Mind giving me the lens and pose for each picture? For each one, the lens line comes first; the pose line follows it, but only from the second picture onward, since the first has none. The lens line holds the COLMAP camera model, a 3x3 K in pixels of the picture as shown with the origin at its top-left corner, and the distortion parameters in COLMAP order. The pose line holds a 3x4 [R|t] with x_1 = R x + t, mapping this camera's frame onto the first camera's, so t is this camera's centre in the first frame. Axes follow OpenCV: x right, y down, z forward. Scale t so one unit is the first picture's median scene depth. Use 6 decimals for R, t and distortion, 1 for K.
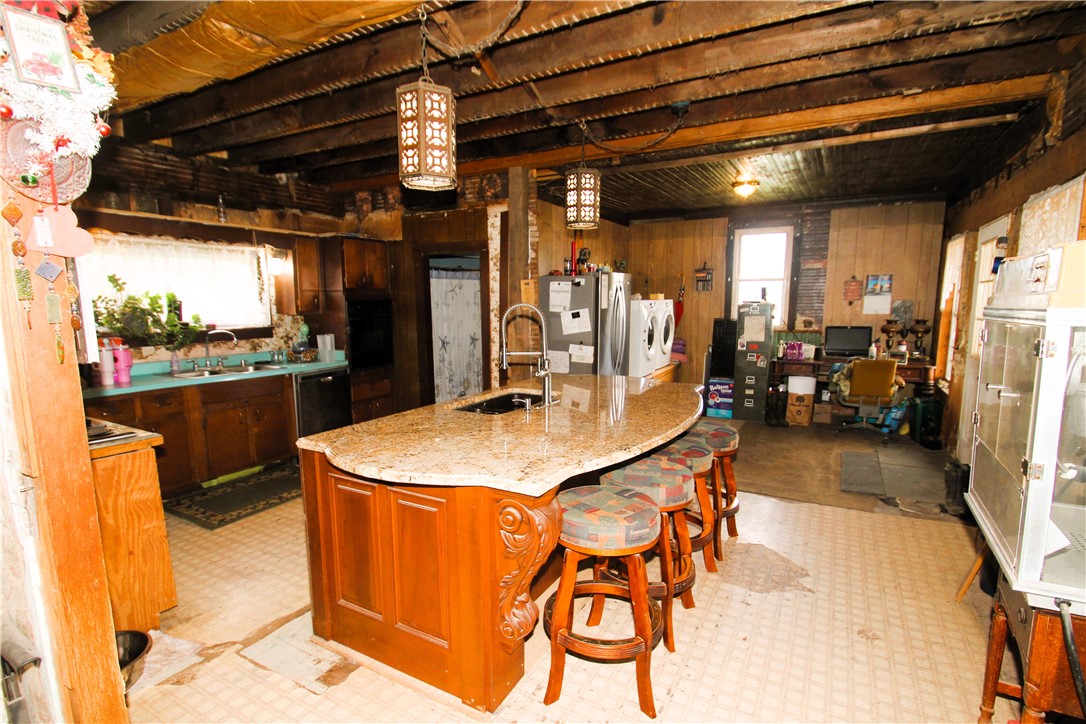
lens RADIAL K [[516.8, 0, 543.8], [0, 516.8, 378.3], [0, 0, 1]] dist [-0.000913, -0.010966]
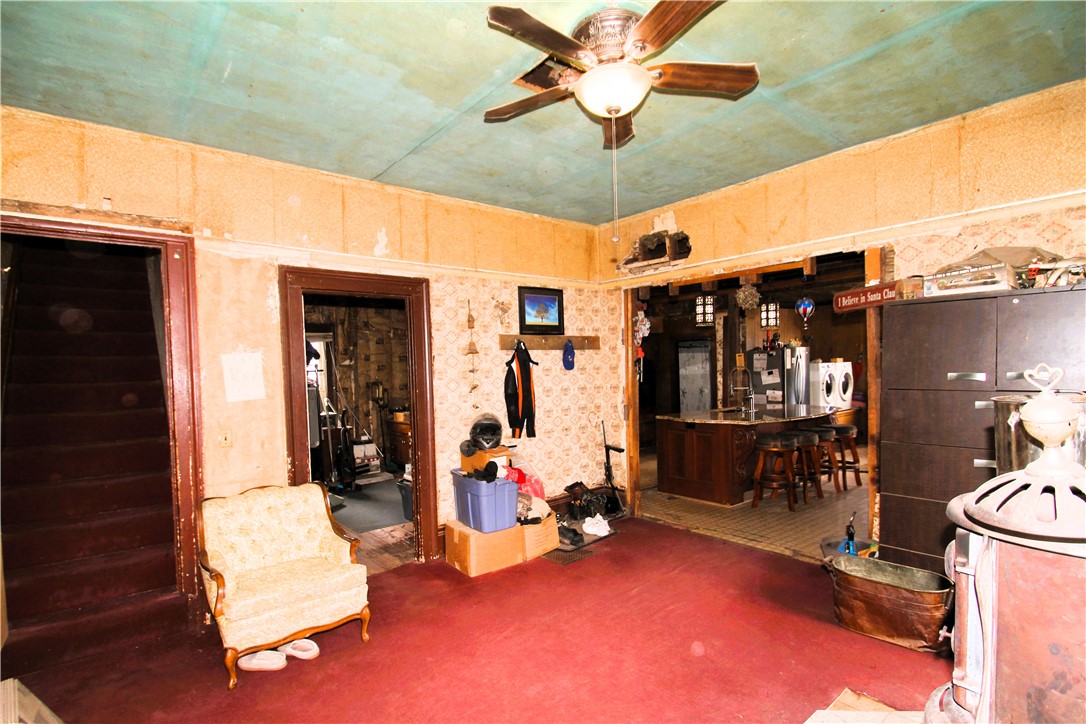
lens RADIAL K [[516.8, 0, 543.8], [0, 516.8, 378.3], [0, 0, 1]] dist [-0.000913, -0.010966]
pose [[0.927841, -0.013696, -0.372725, 0.003394], [-0.034010, 0.992055, -0.121117, 0.127428], [0.371423, 0.125054, 0.920004, -0.845165]]
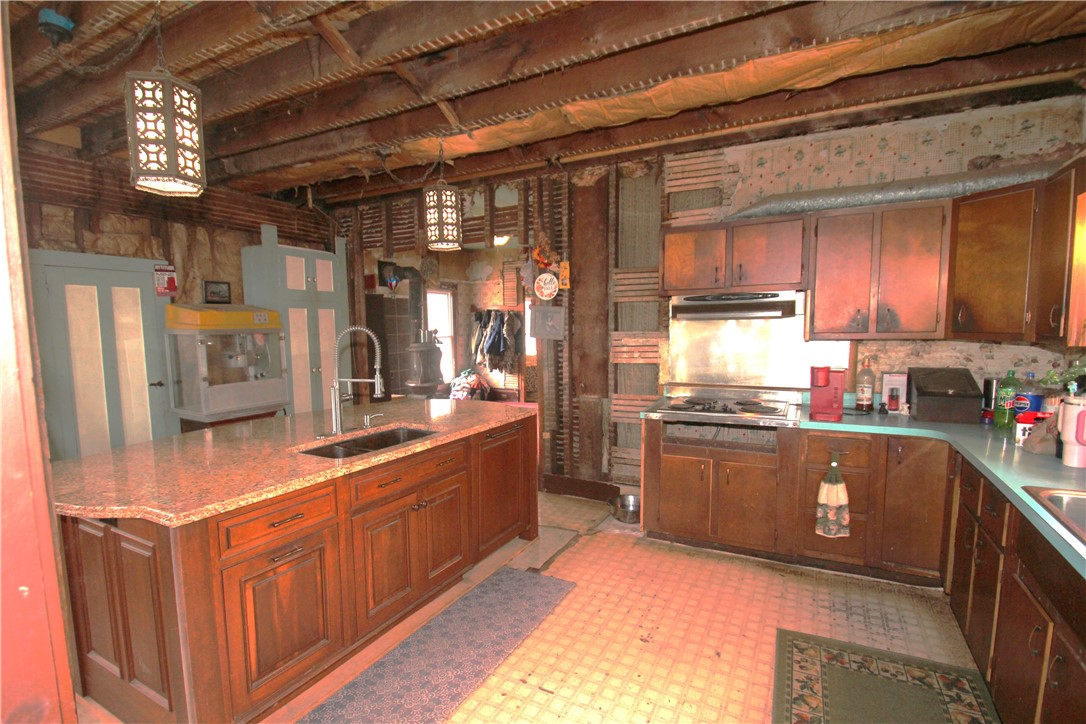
lens RADIAL K [[516.8, 0, 543.8], [0, 516.8, 378.3], [0, 0, 1]] dist [-0.000913, -0.010966]
pose [[-0.999532, 0.018963, -0.024010, -0.212919], [0.012194, 0.966648, 0.255818, -0.167455], [0.028060, 0.255406, -0.966427, 1.122127]]
